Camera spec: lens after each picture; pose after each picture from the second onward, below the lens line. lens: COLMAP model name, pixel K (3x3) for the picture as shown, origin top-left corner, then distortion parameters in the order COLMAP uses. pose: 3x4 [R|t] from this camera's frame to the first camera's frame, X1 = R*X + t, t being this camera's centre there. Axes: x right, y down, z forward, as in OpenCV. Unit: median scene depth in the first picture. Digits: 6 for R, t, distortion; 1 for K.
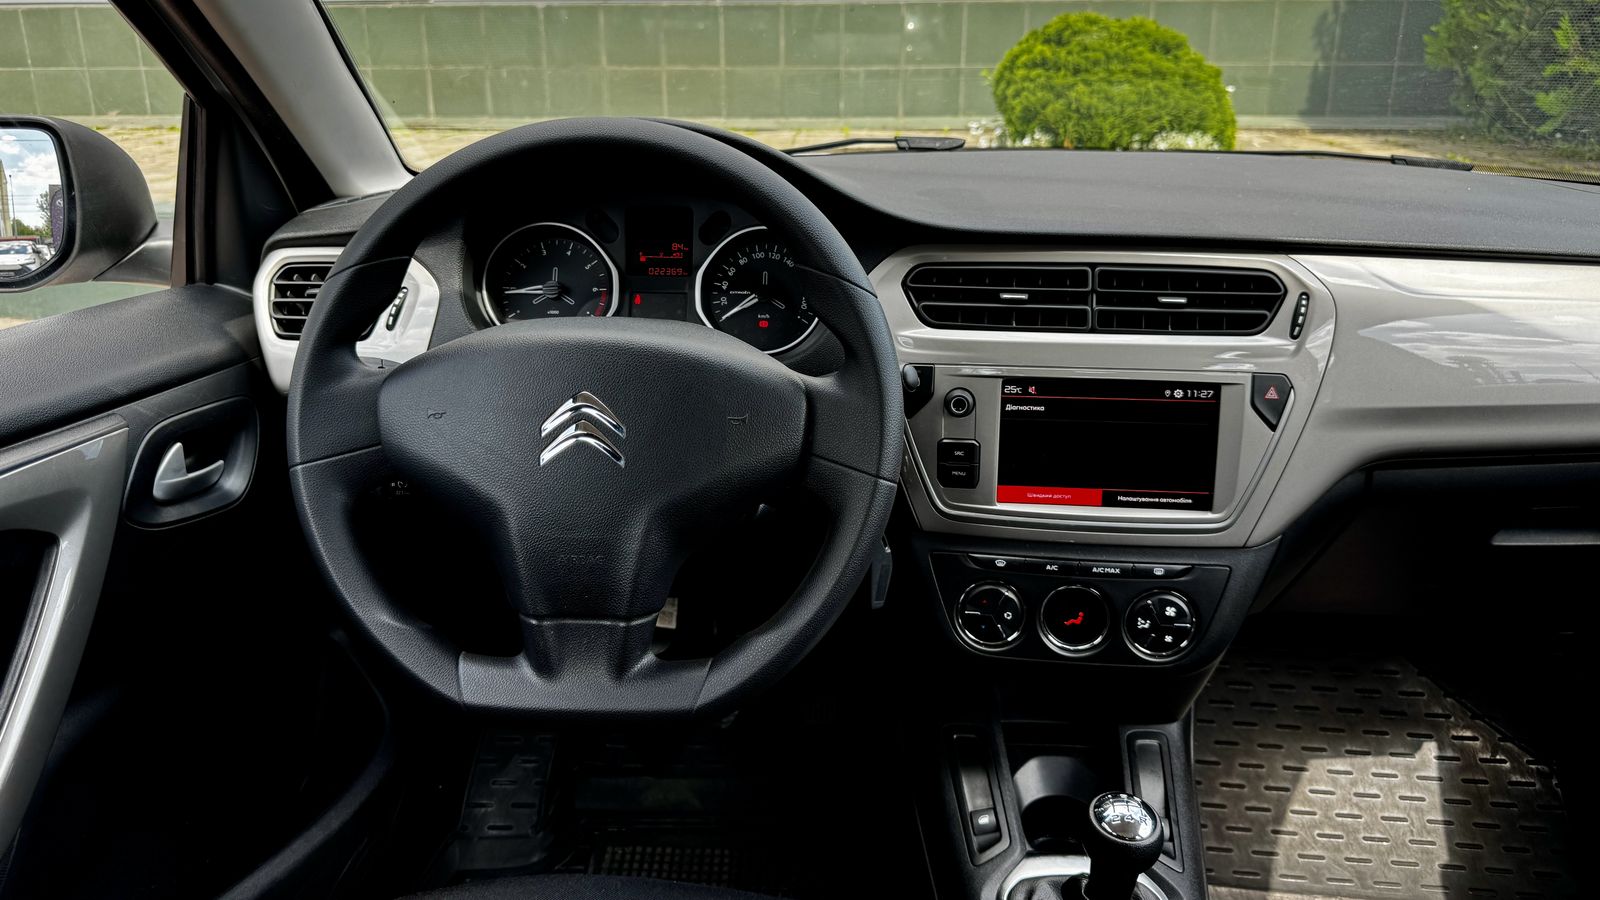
lens RADIAL K [[1143.9, 0, 802.0], [0, 1143.9, 401.5], [0, 0, 1]] dist [0.057559, -0.091201]
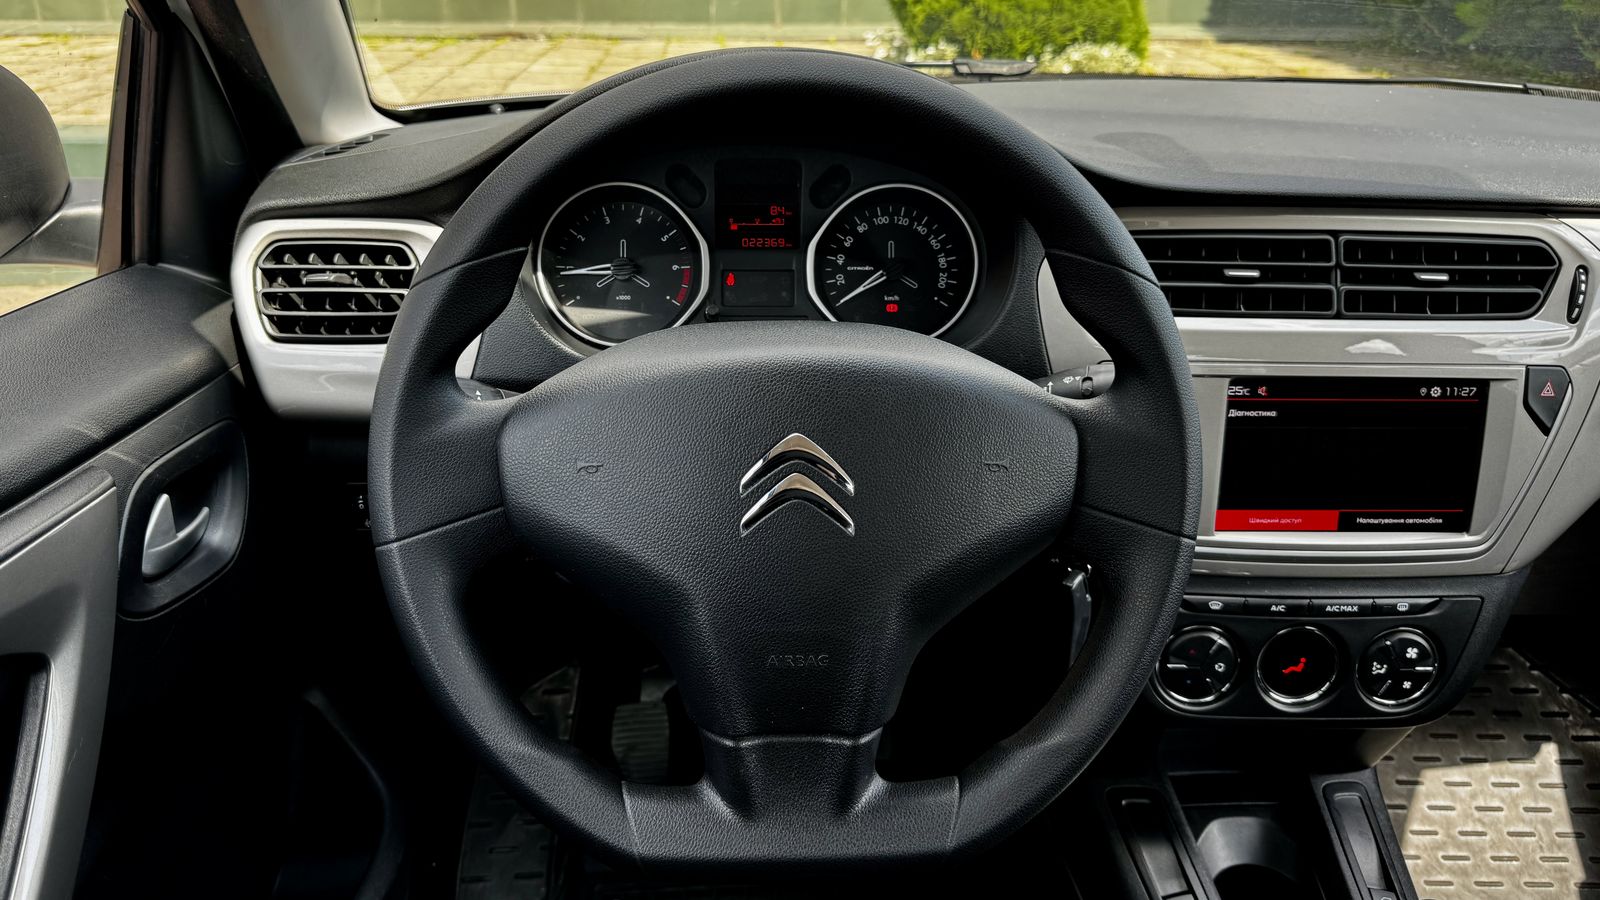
lens RADIAL K [[1209.5, 0, 738.3], [0, 1209.5, 395.6], [0, 0, 1]] dist [0.055054, -0.082320]
pose [[0.995222, -0.025561, 0.094237, -0.222780], [0.020233, 0.998165, 0.057066, -0.057837], [-0.095523, -0.054886, 0.993913, 0.175087]]
